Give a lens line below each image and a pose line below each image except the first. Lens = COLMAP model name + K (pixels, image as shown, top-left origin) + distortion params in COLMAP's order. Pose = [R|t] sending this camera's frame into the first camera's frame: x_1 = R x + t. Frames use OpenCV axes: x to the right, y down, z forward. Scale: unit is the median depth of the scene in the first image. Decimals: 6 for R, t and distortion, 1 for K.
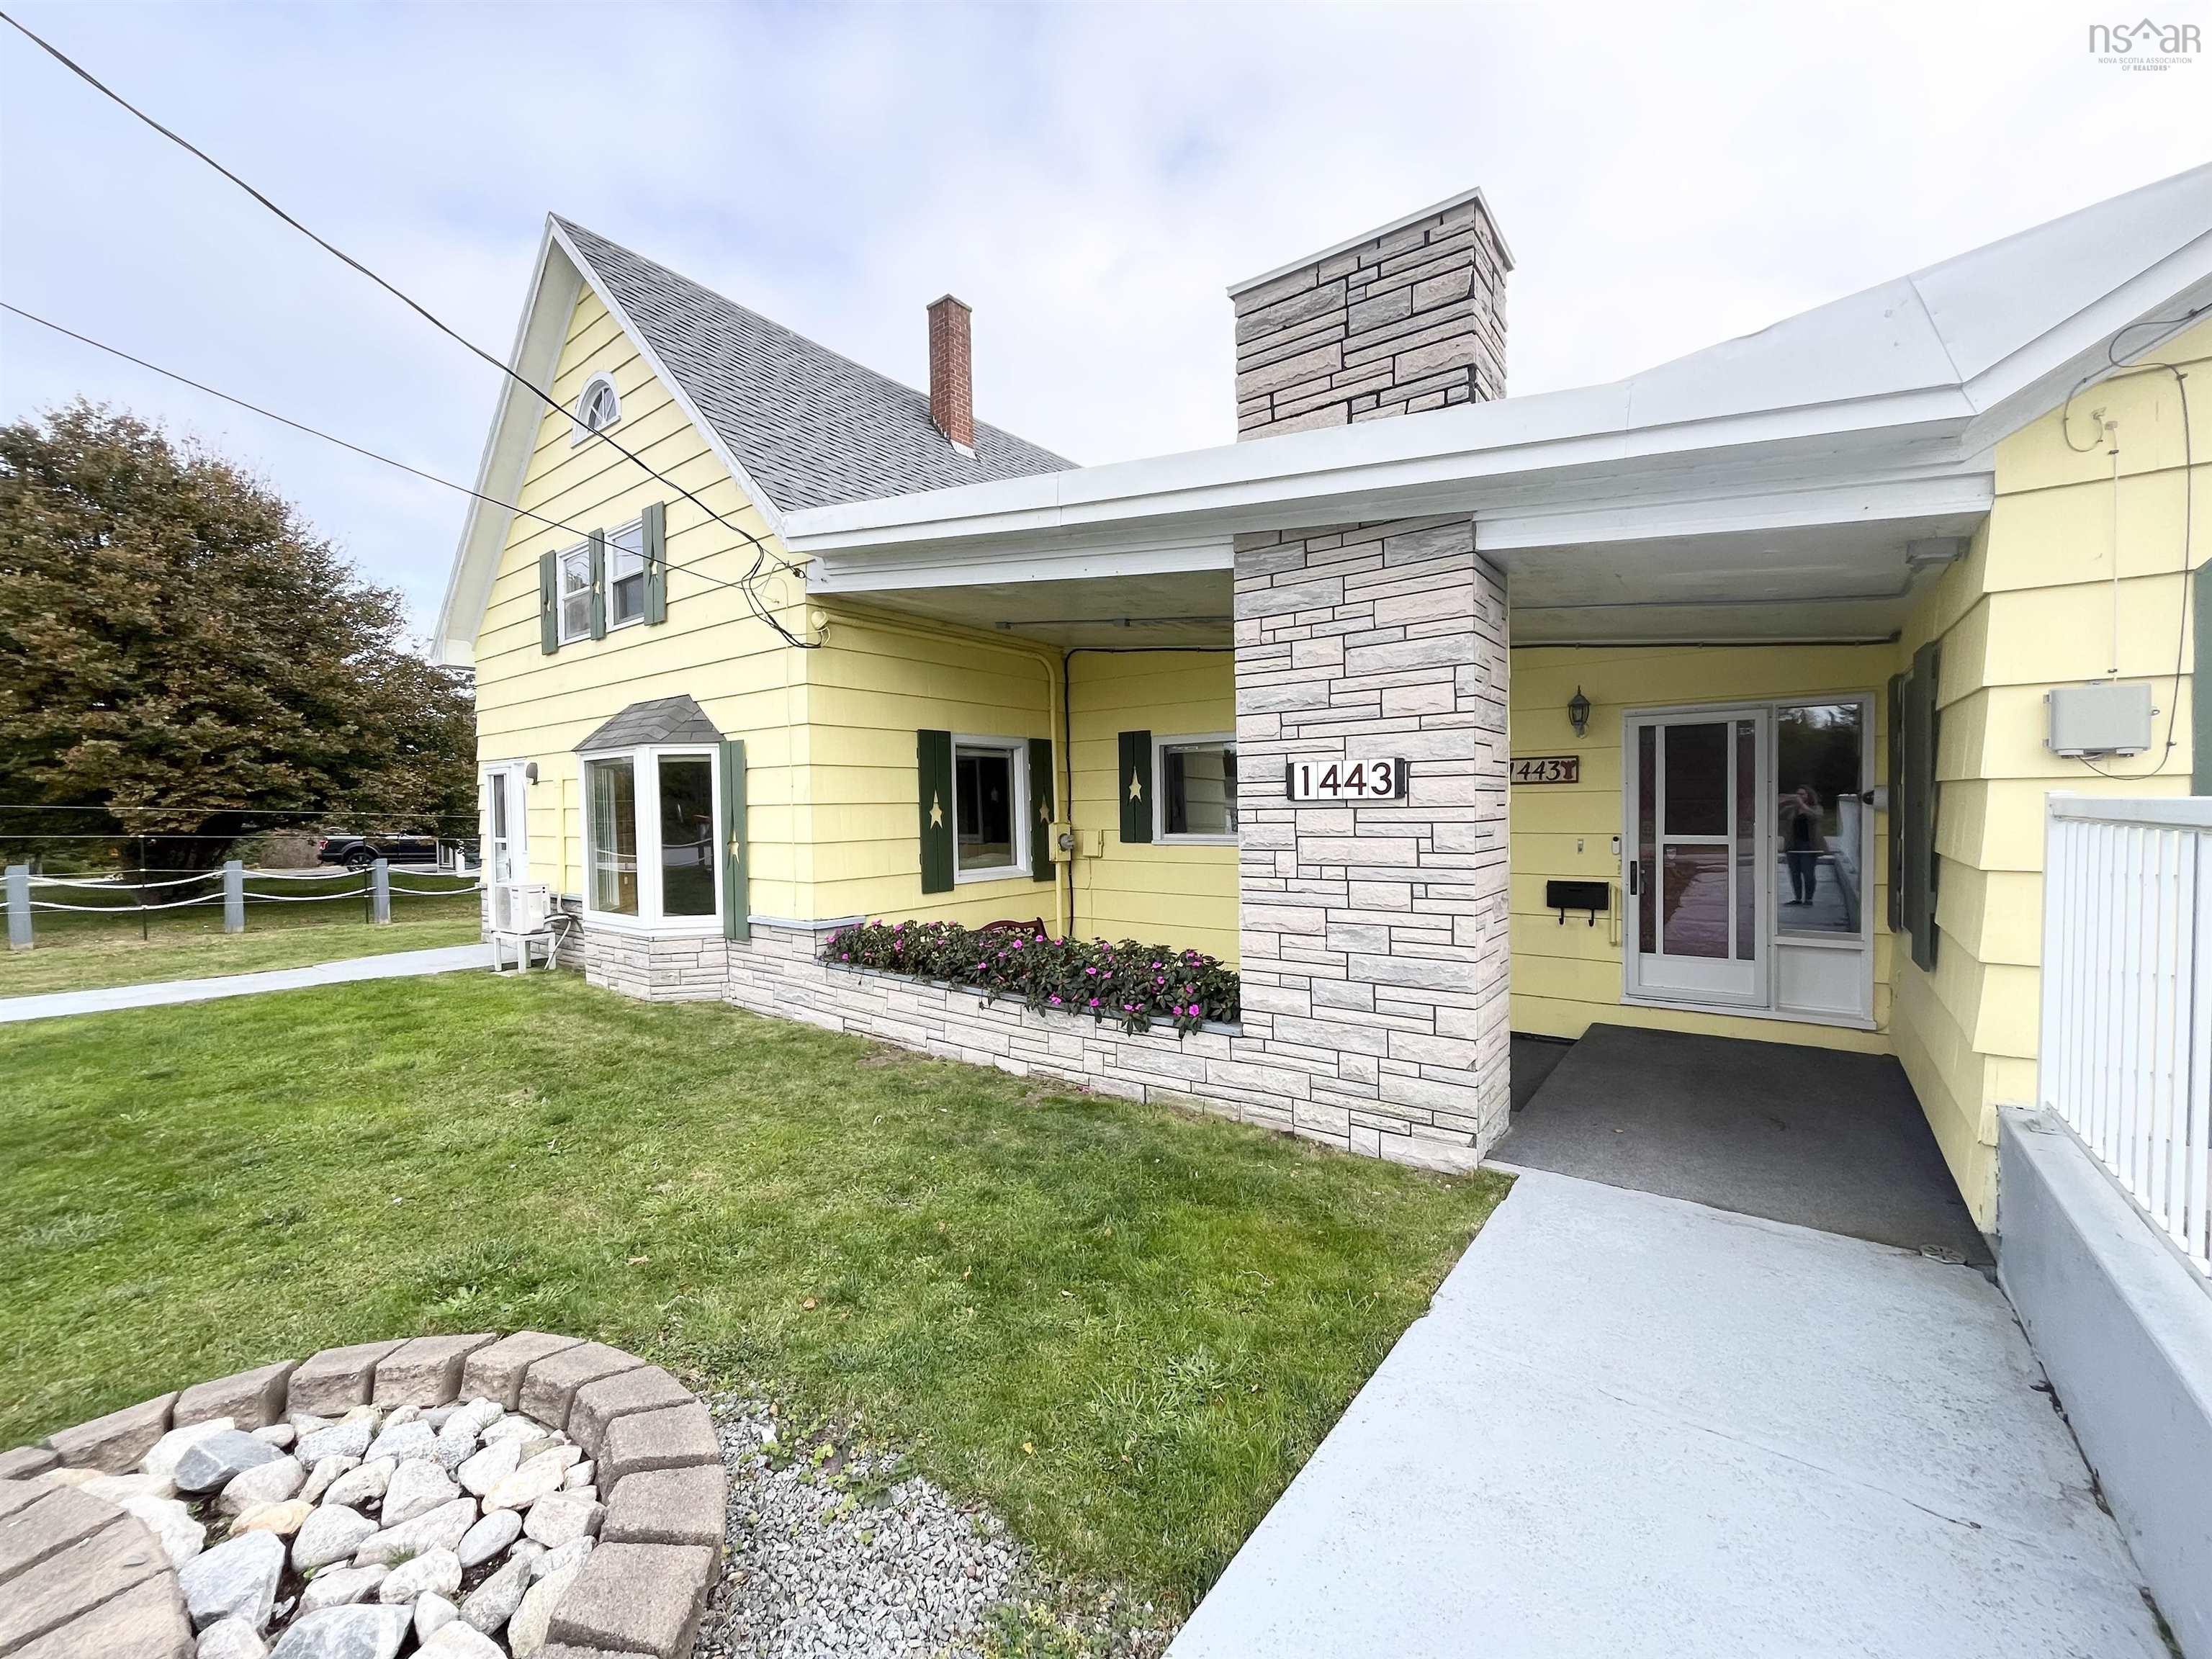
lens RADIAL K [[895.8, 0, 1096.7], [0, 895.8, 836.4], [0, 0, 1]] dist [-0.000411, -0.001505]
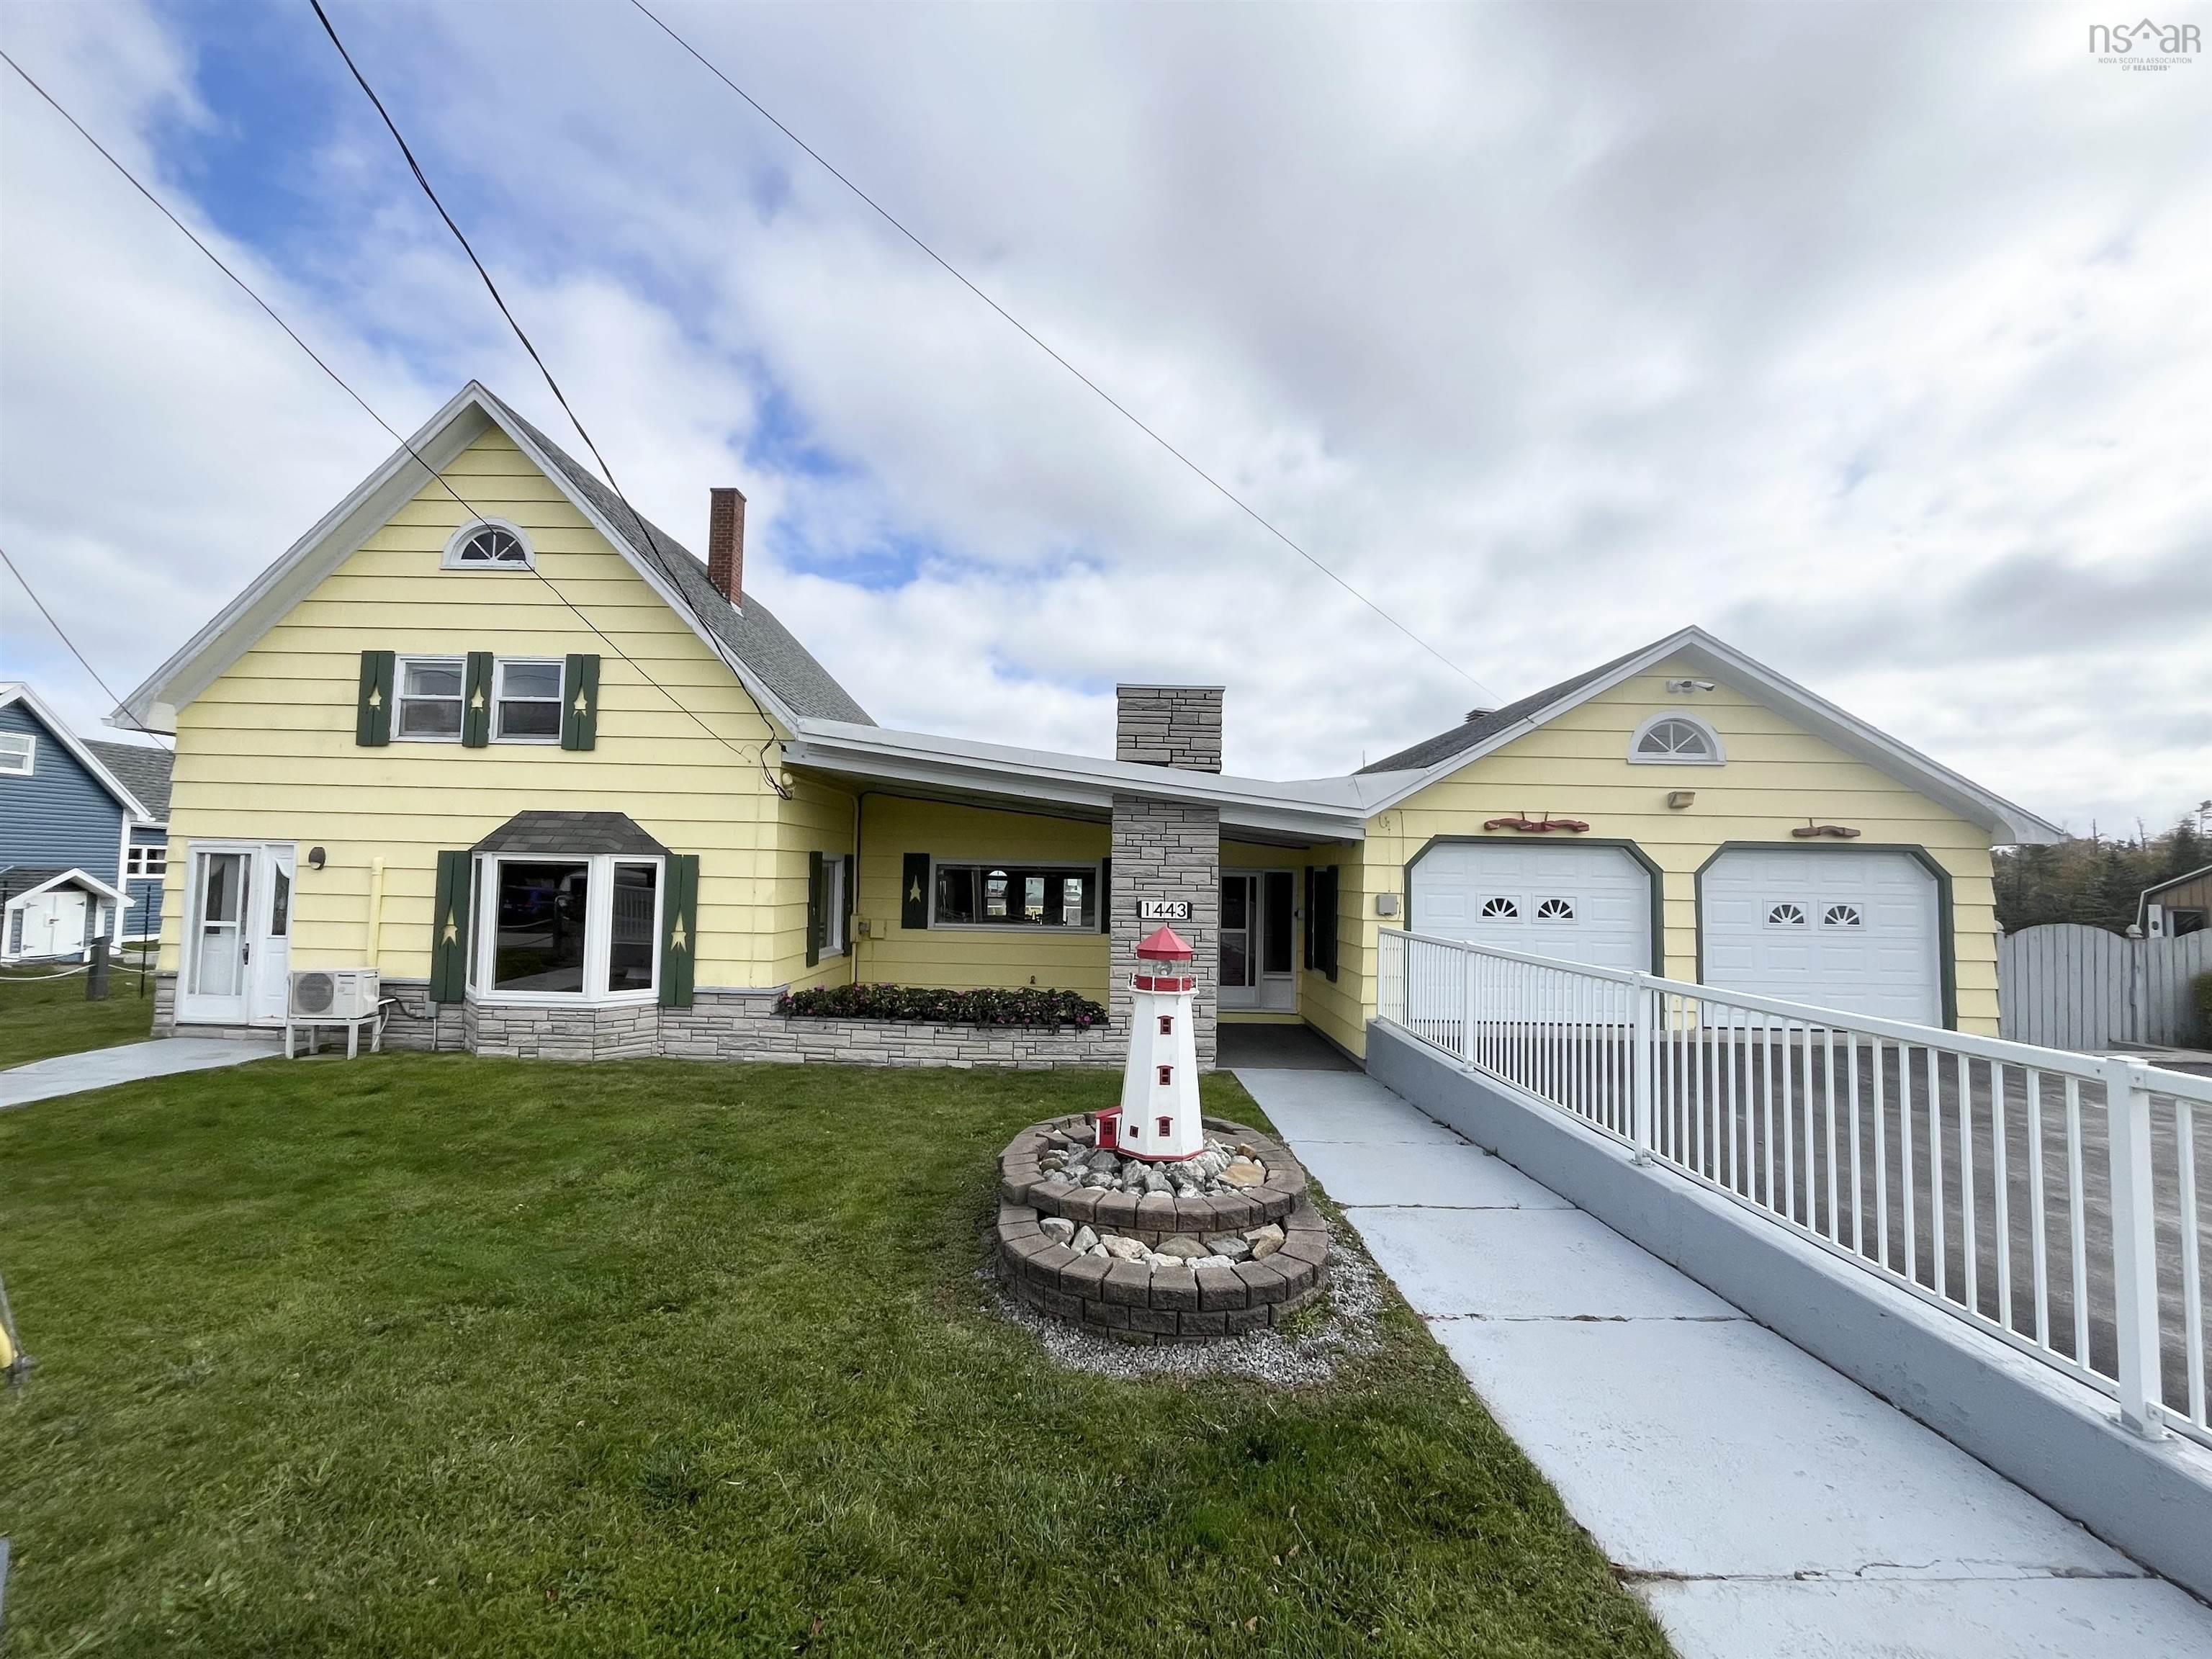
lens RADIAL K [[895.8, 0, 1094.0], [0, 895.8, 828.7], [0, 0, 1]] dist [-0.000411, -0.001505]
pose [[0.803259, 0.063530, 0.592233, -1.023553], [-0.013880, 0.996022, -0.088020, -0.053560], [-0.595469, 0.062483, 0.800945, -0.618511]]
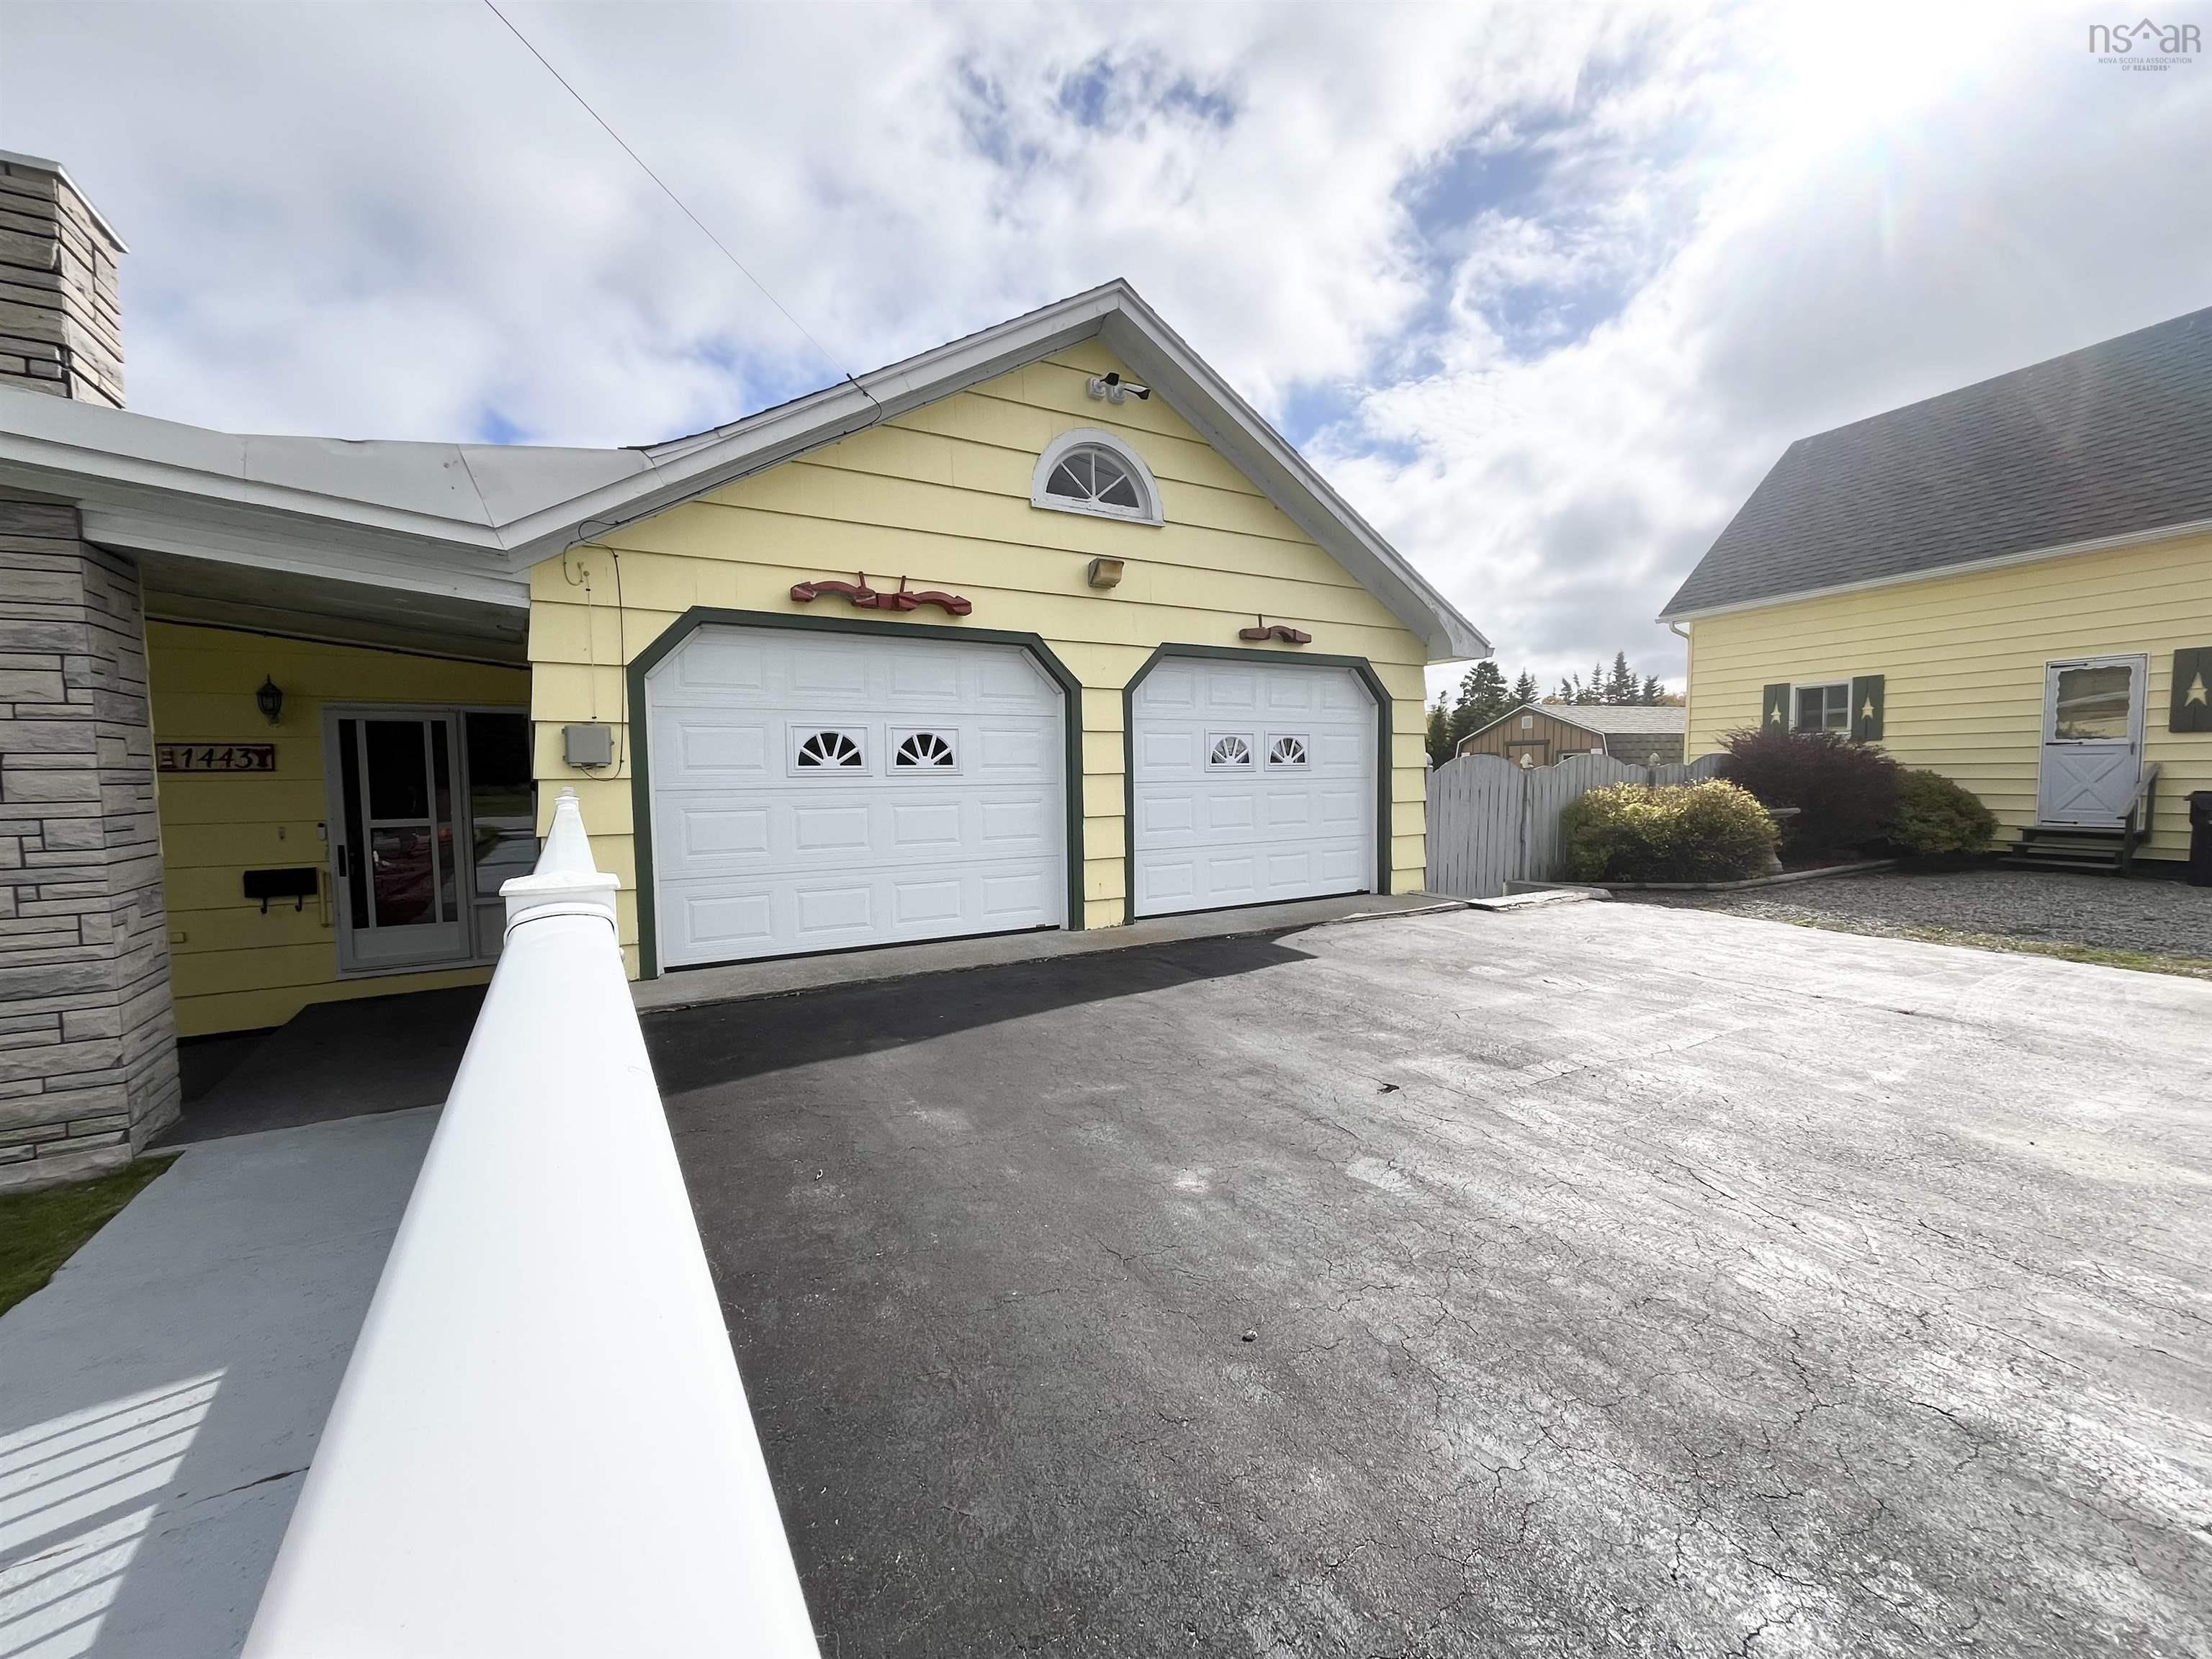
lens RADIAL K [[895.8, 0, 1099.6], [0, 895.8, 826.9], [0, 0, 1]] dist [-0.000411, -0.001505]
pose [[0.377304, -0.047297, 0.924881, -0.055189], [0.036152, 0.998686, 0.036323, -0.000907], [-0.925384, 0.019732, 0.378518, -0.291468]]
